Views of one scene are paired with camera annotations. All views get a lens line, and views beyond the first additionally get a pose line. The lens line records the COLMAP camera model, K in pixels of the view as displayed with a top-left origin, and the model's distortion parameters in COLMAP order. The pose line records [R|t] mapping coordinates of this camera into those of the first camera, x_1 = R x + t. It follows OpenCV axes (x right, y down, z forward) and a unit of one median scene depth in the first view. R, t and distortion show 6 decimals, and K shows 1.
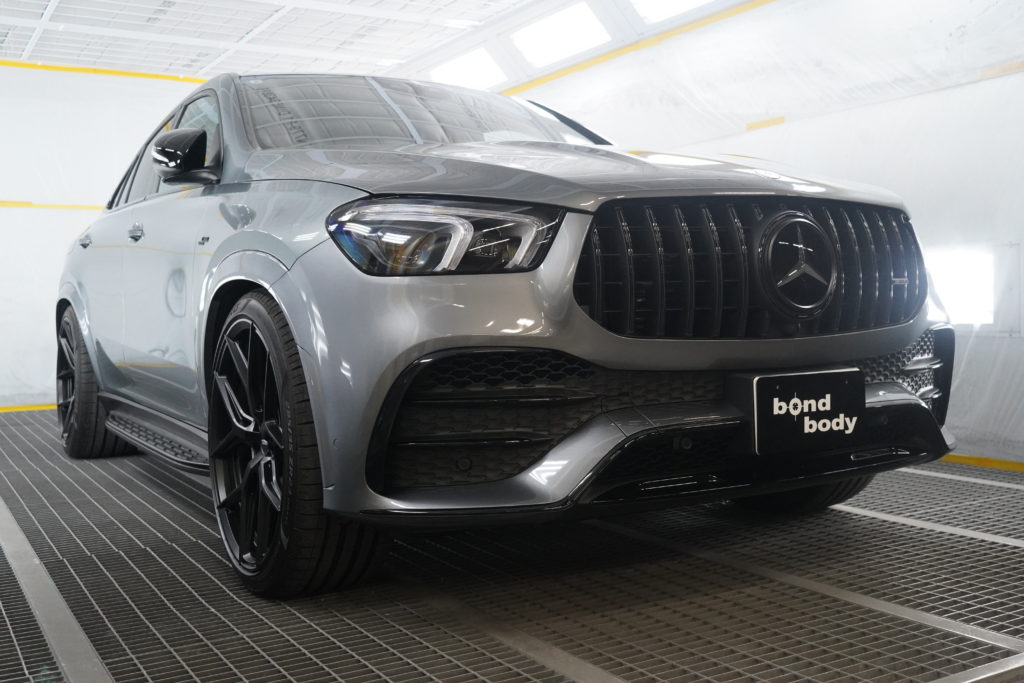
lens RADIAL K [[1043.8, 0, 512.0], [0, 1043.8, 341.5], [0, 0, 1]] dist [0.010300, 0.009035]
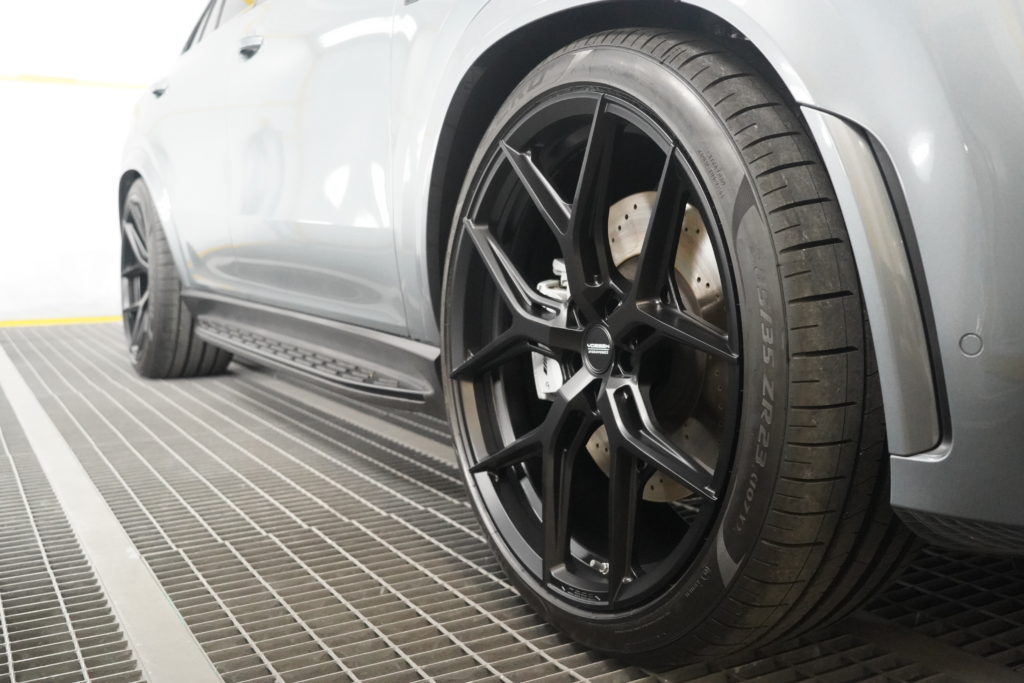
lens RADIAL K [[959.1, 0, 512.0], [0, 959.1, 341.5], [0, 0, 1]] dist [-0.014233, -0.003519]
pose [[0.999989, 0.003624, 0.002948, -0.316824], [-0.003827, 0.997402, 0.071933, 0.068389], [-0.002679, -0.071944, 0.997405, 0.616875]]
